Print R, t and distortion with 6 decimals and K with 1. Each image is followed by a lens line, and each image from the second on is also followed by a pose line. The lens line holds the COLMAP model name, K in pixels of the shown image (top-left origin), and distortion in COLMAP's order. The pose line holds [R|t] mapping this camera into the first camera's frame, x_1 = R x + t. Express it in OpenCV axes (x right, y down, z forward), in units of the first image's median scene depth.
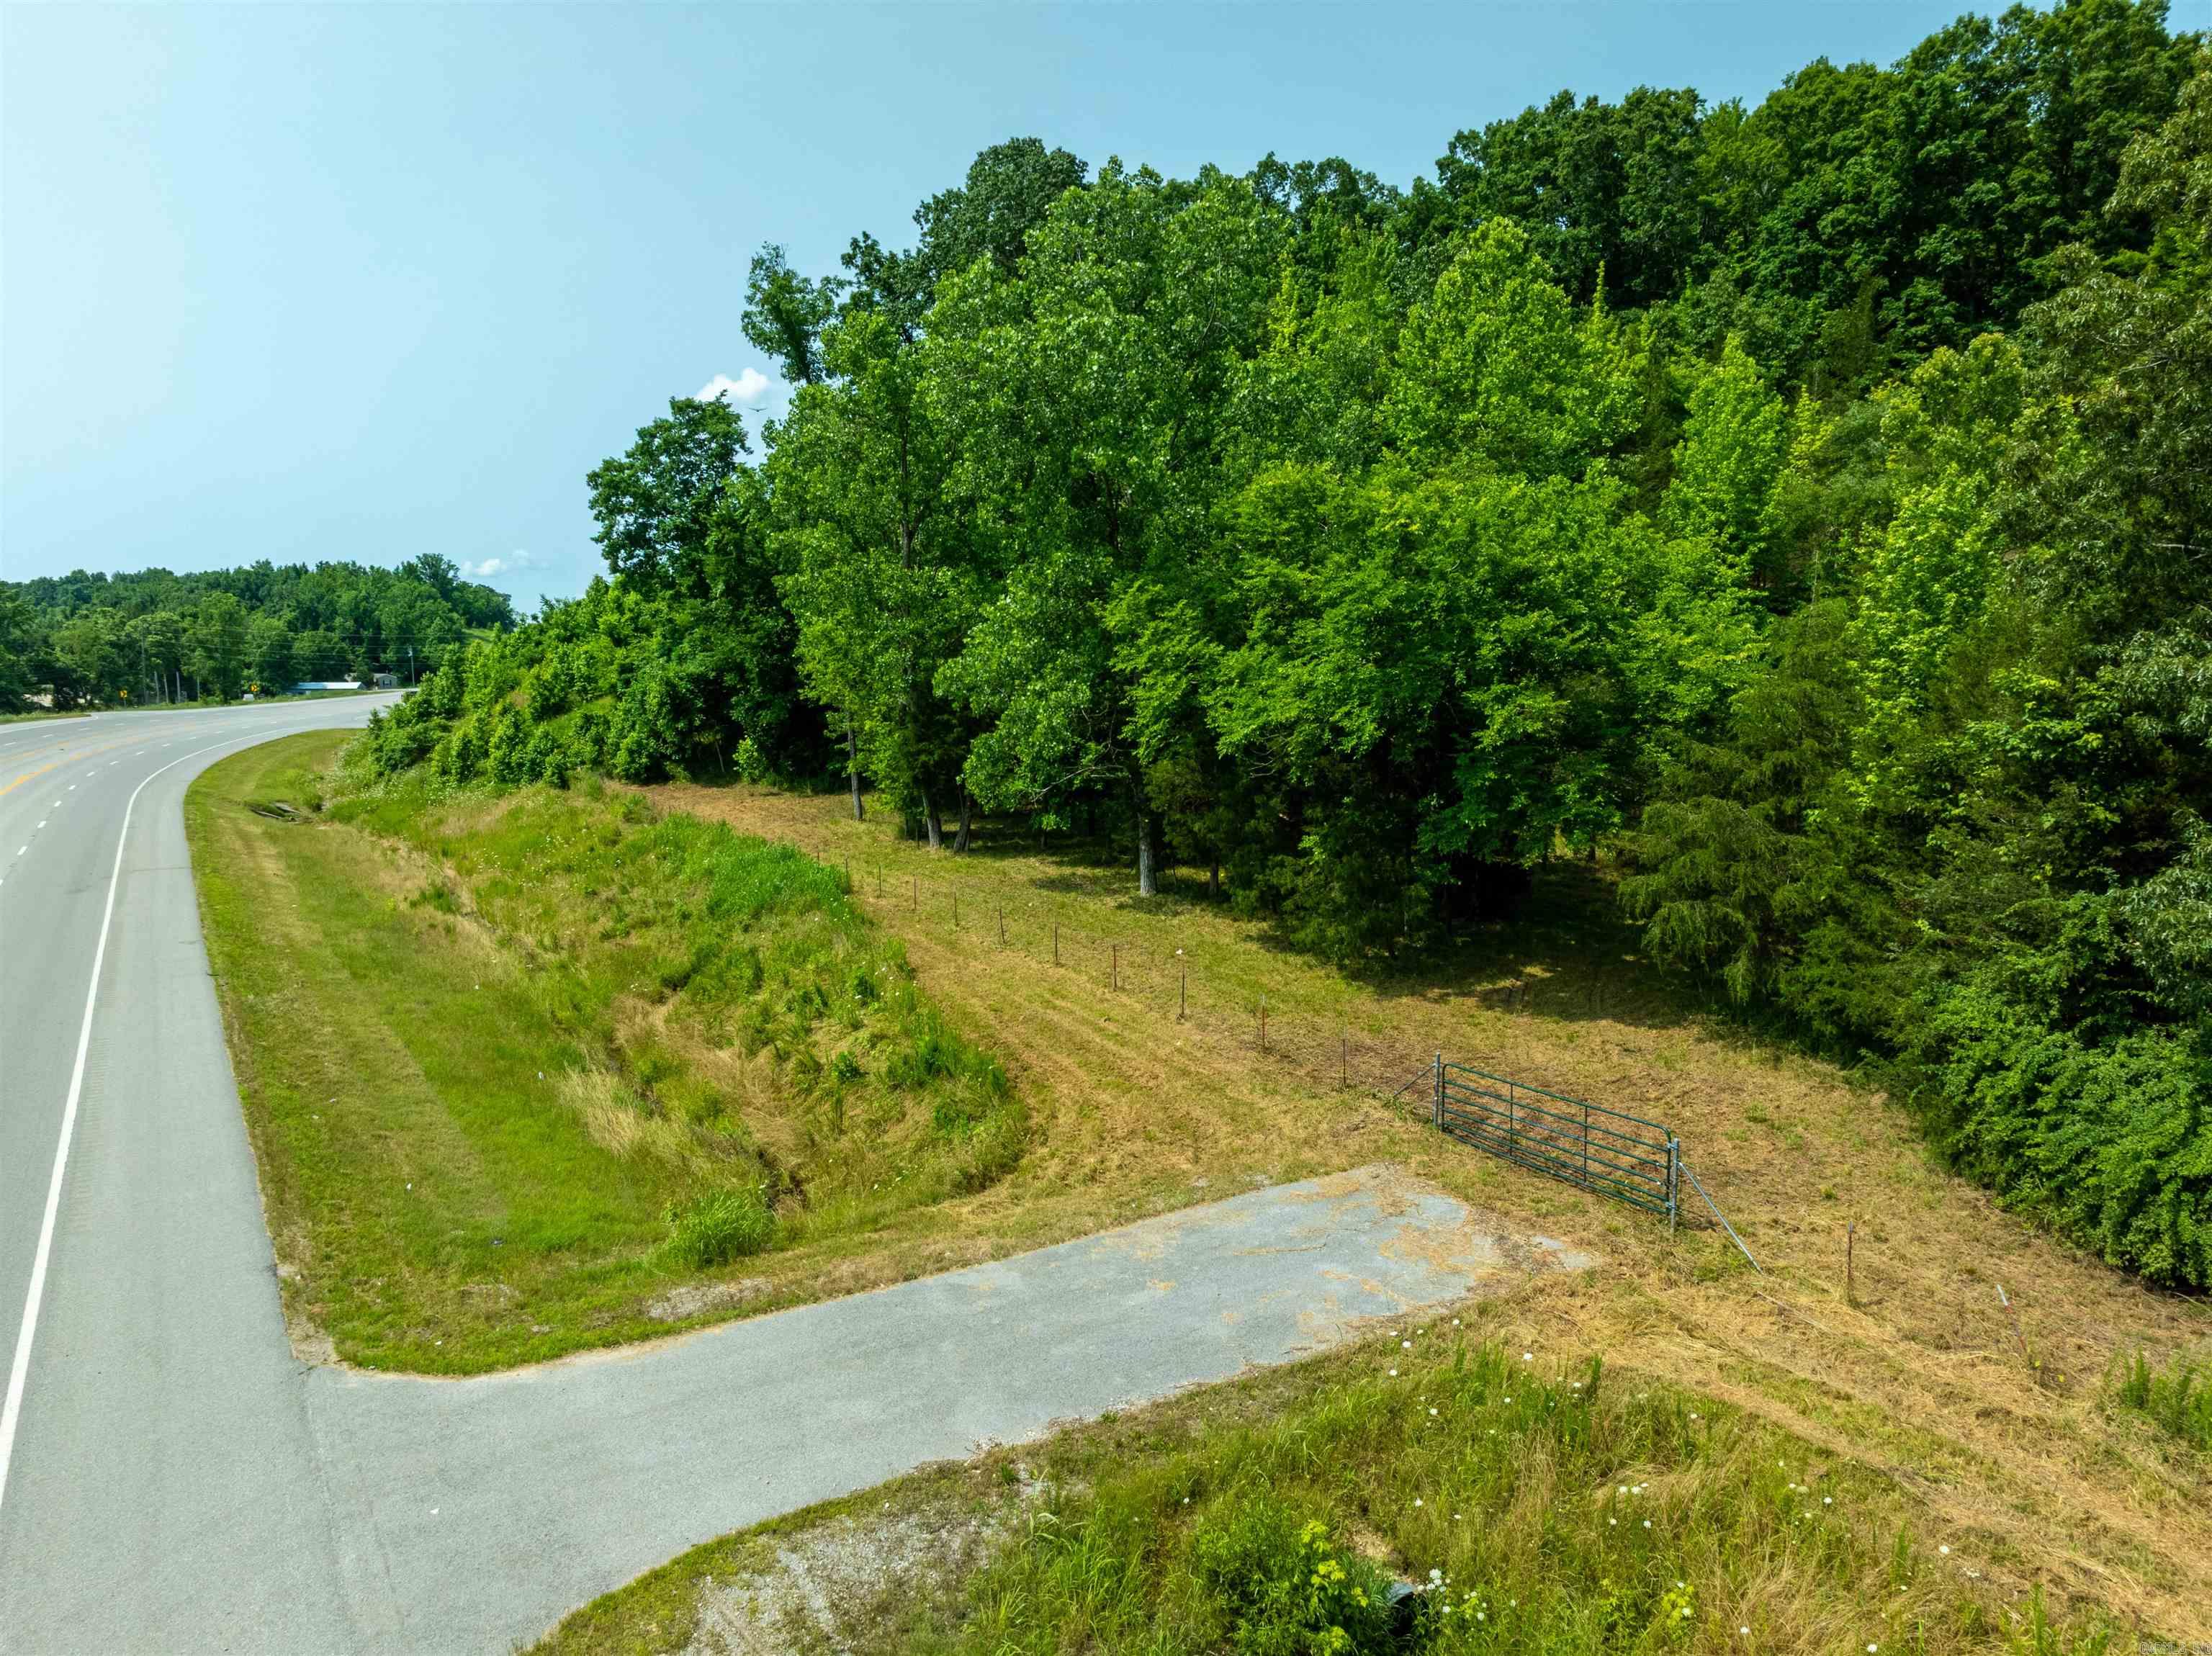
lens RADIAL K [[1565.9, 0, 1104.3], [0, 1565.9, 826.2], [0, 0, 1]] dist [-0.037329, 0.017667]
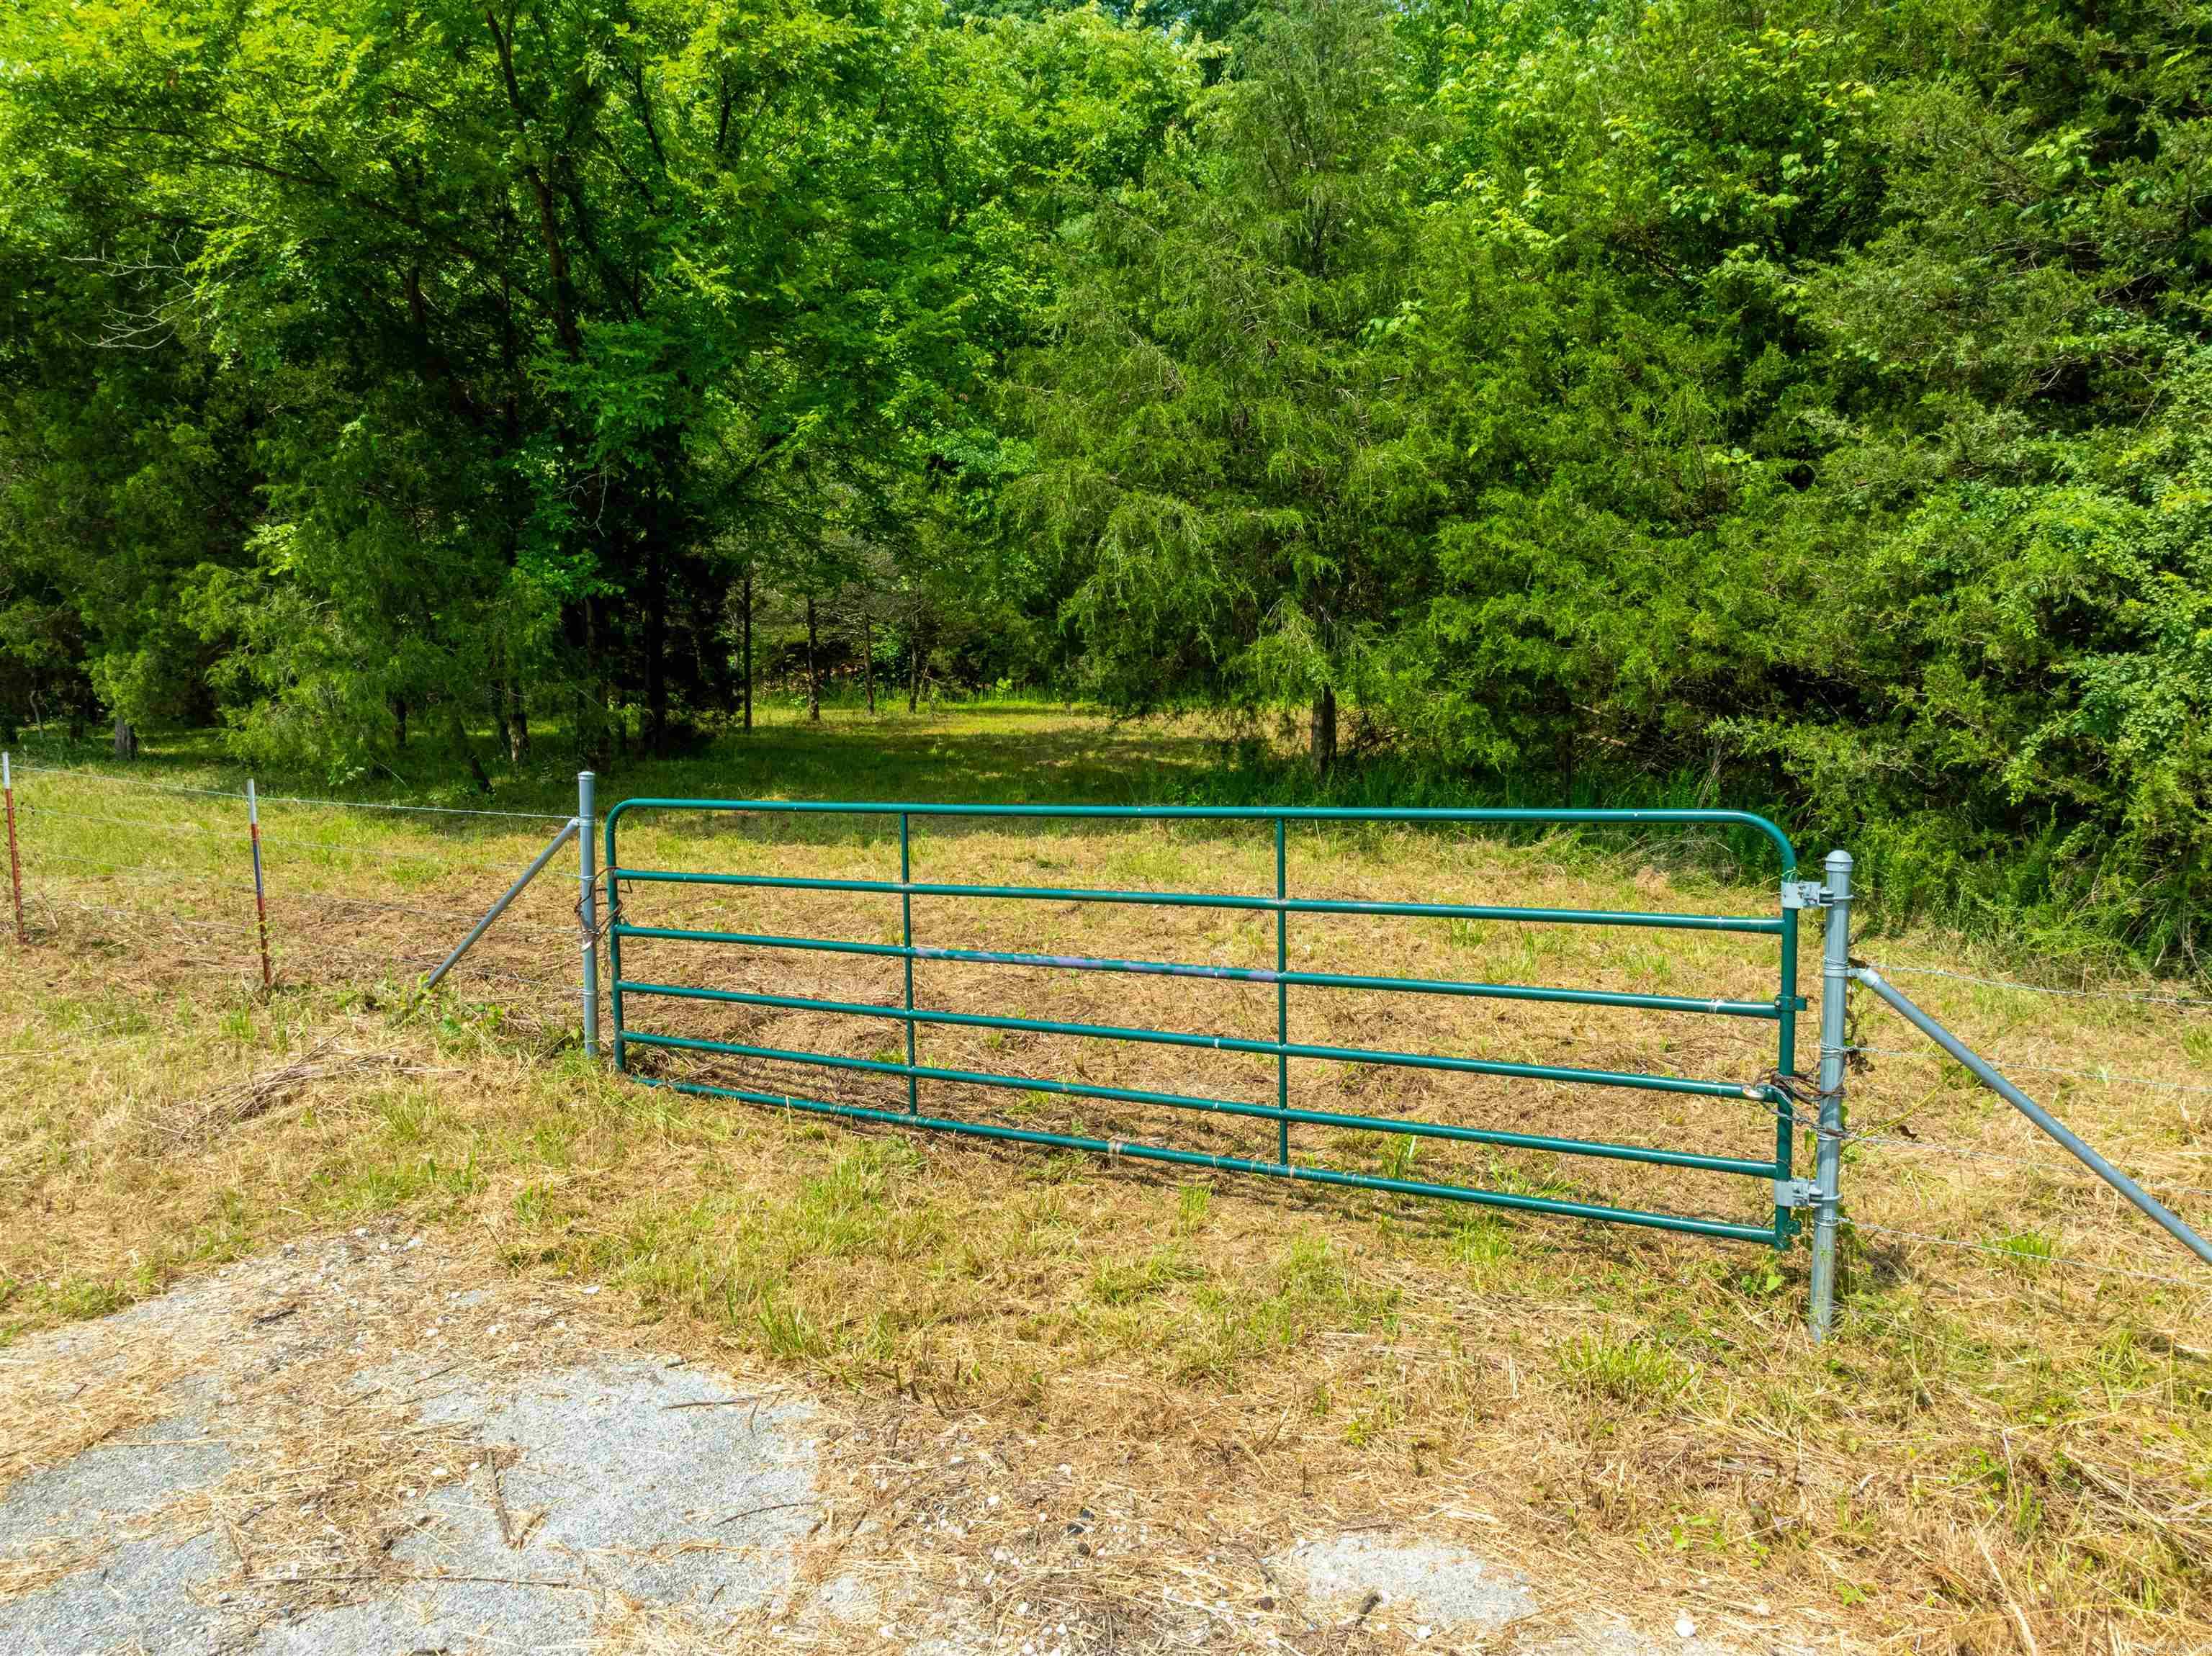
lens RADIAL K [[1565.9, 0, 1103.6], [0, 1565.9, 828.4], [0, 0, 1]] dist [-0.037329, 0.017667]
pose [[0.860455, -0.047322, 0.507323, 0.156138], [0.059291, 0.998213, -0.007450, 0.161620], [-0.506064, 0.036490, 0.861724, 0.734228]]
